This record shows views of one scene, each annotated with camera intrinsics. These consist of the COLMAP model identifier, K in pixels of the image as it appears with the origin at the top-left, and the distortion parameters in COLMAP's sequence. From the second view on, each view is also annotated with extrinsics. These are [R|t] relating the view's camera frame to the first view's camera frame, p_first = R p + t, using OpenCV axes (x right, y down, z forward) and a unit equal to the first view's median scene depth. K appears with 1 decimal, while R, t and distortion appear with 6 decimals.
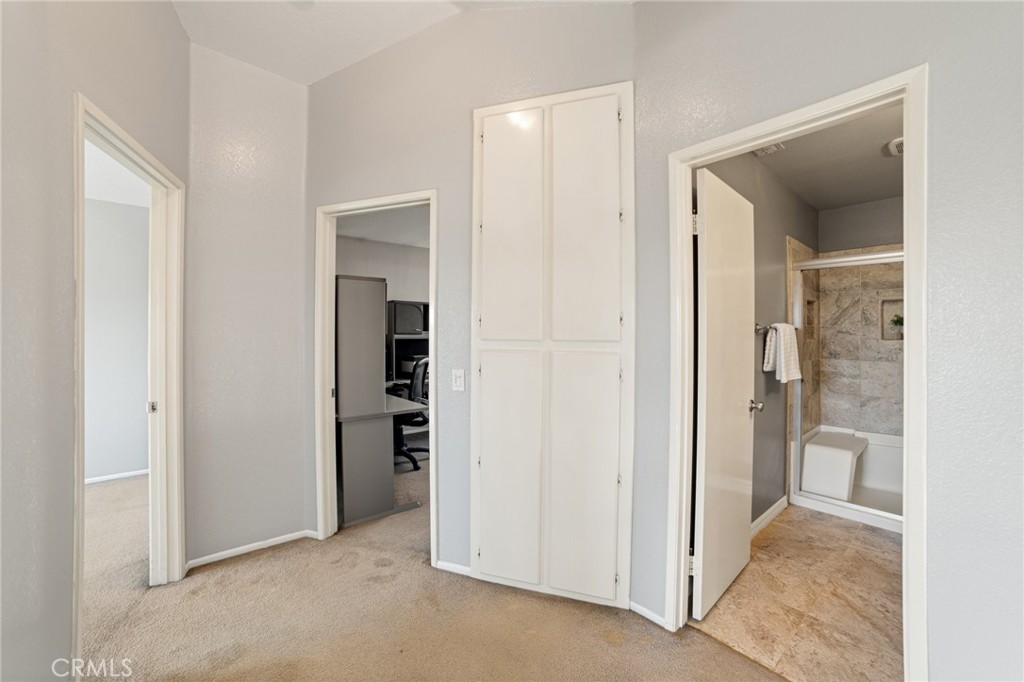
lens RADIAL K [[406.3, 0, 513.3], [0, 406.3, 337.1], [0, 0, 1]] dist [-0.050155, 0.015680]
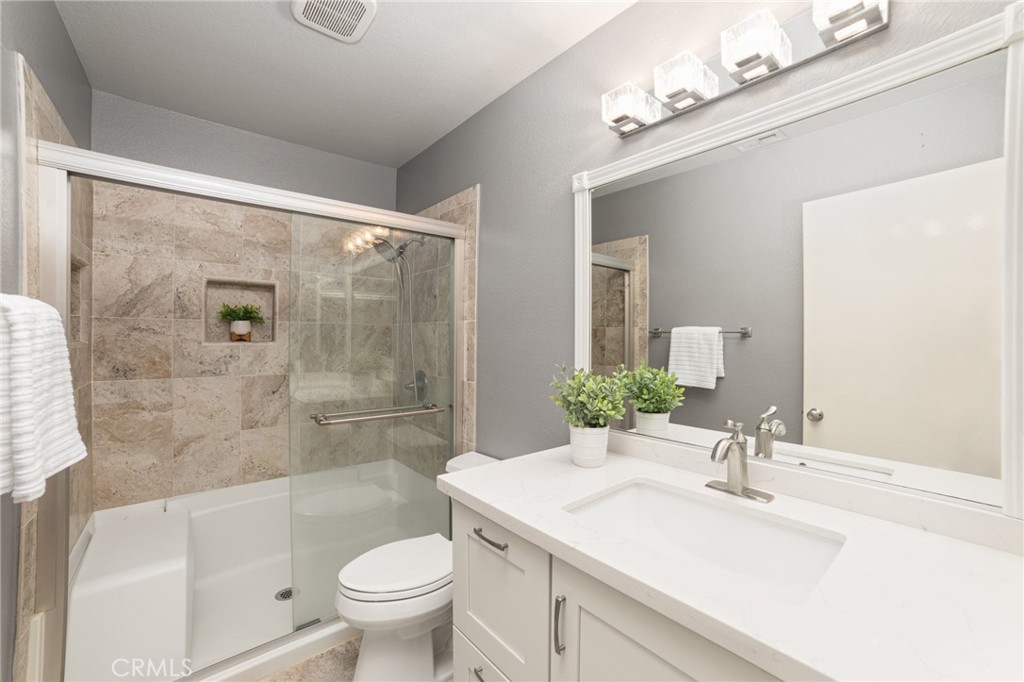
lens RADIAL K [[406.3, 0, 509.6], [0, 406.3, 332.9], [0, 0, 1]] dist [-0.050155, 0.015680]
pose [[0.018868, 0.005603, 0.999806, 0.303436], [-0.001530, 0.999983, -0.005575, -0.005288], [-0.999821, -0.001425, 0.018877, 0.488340]]
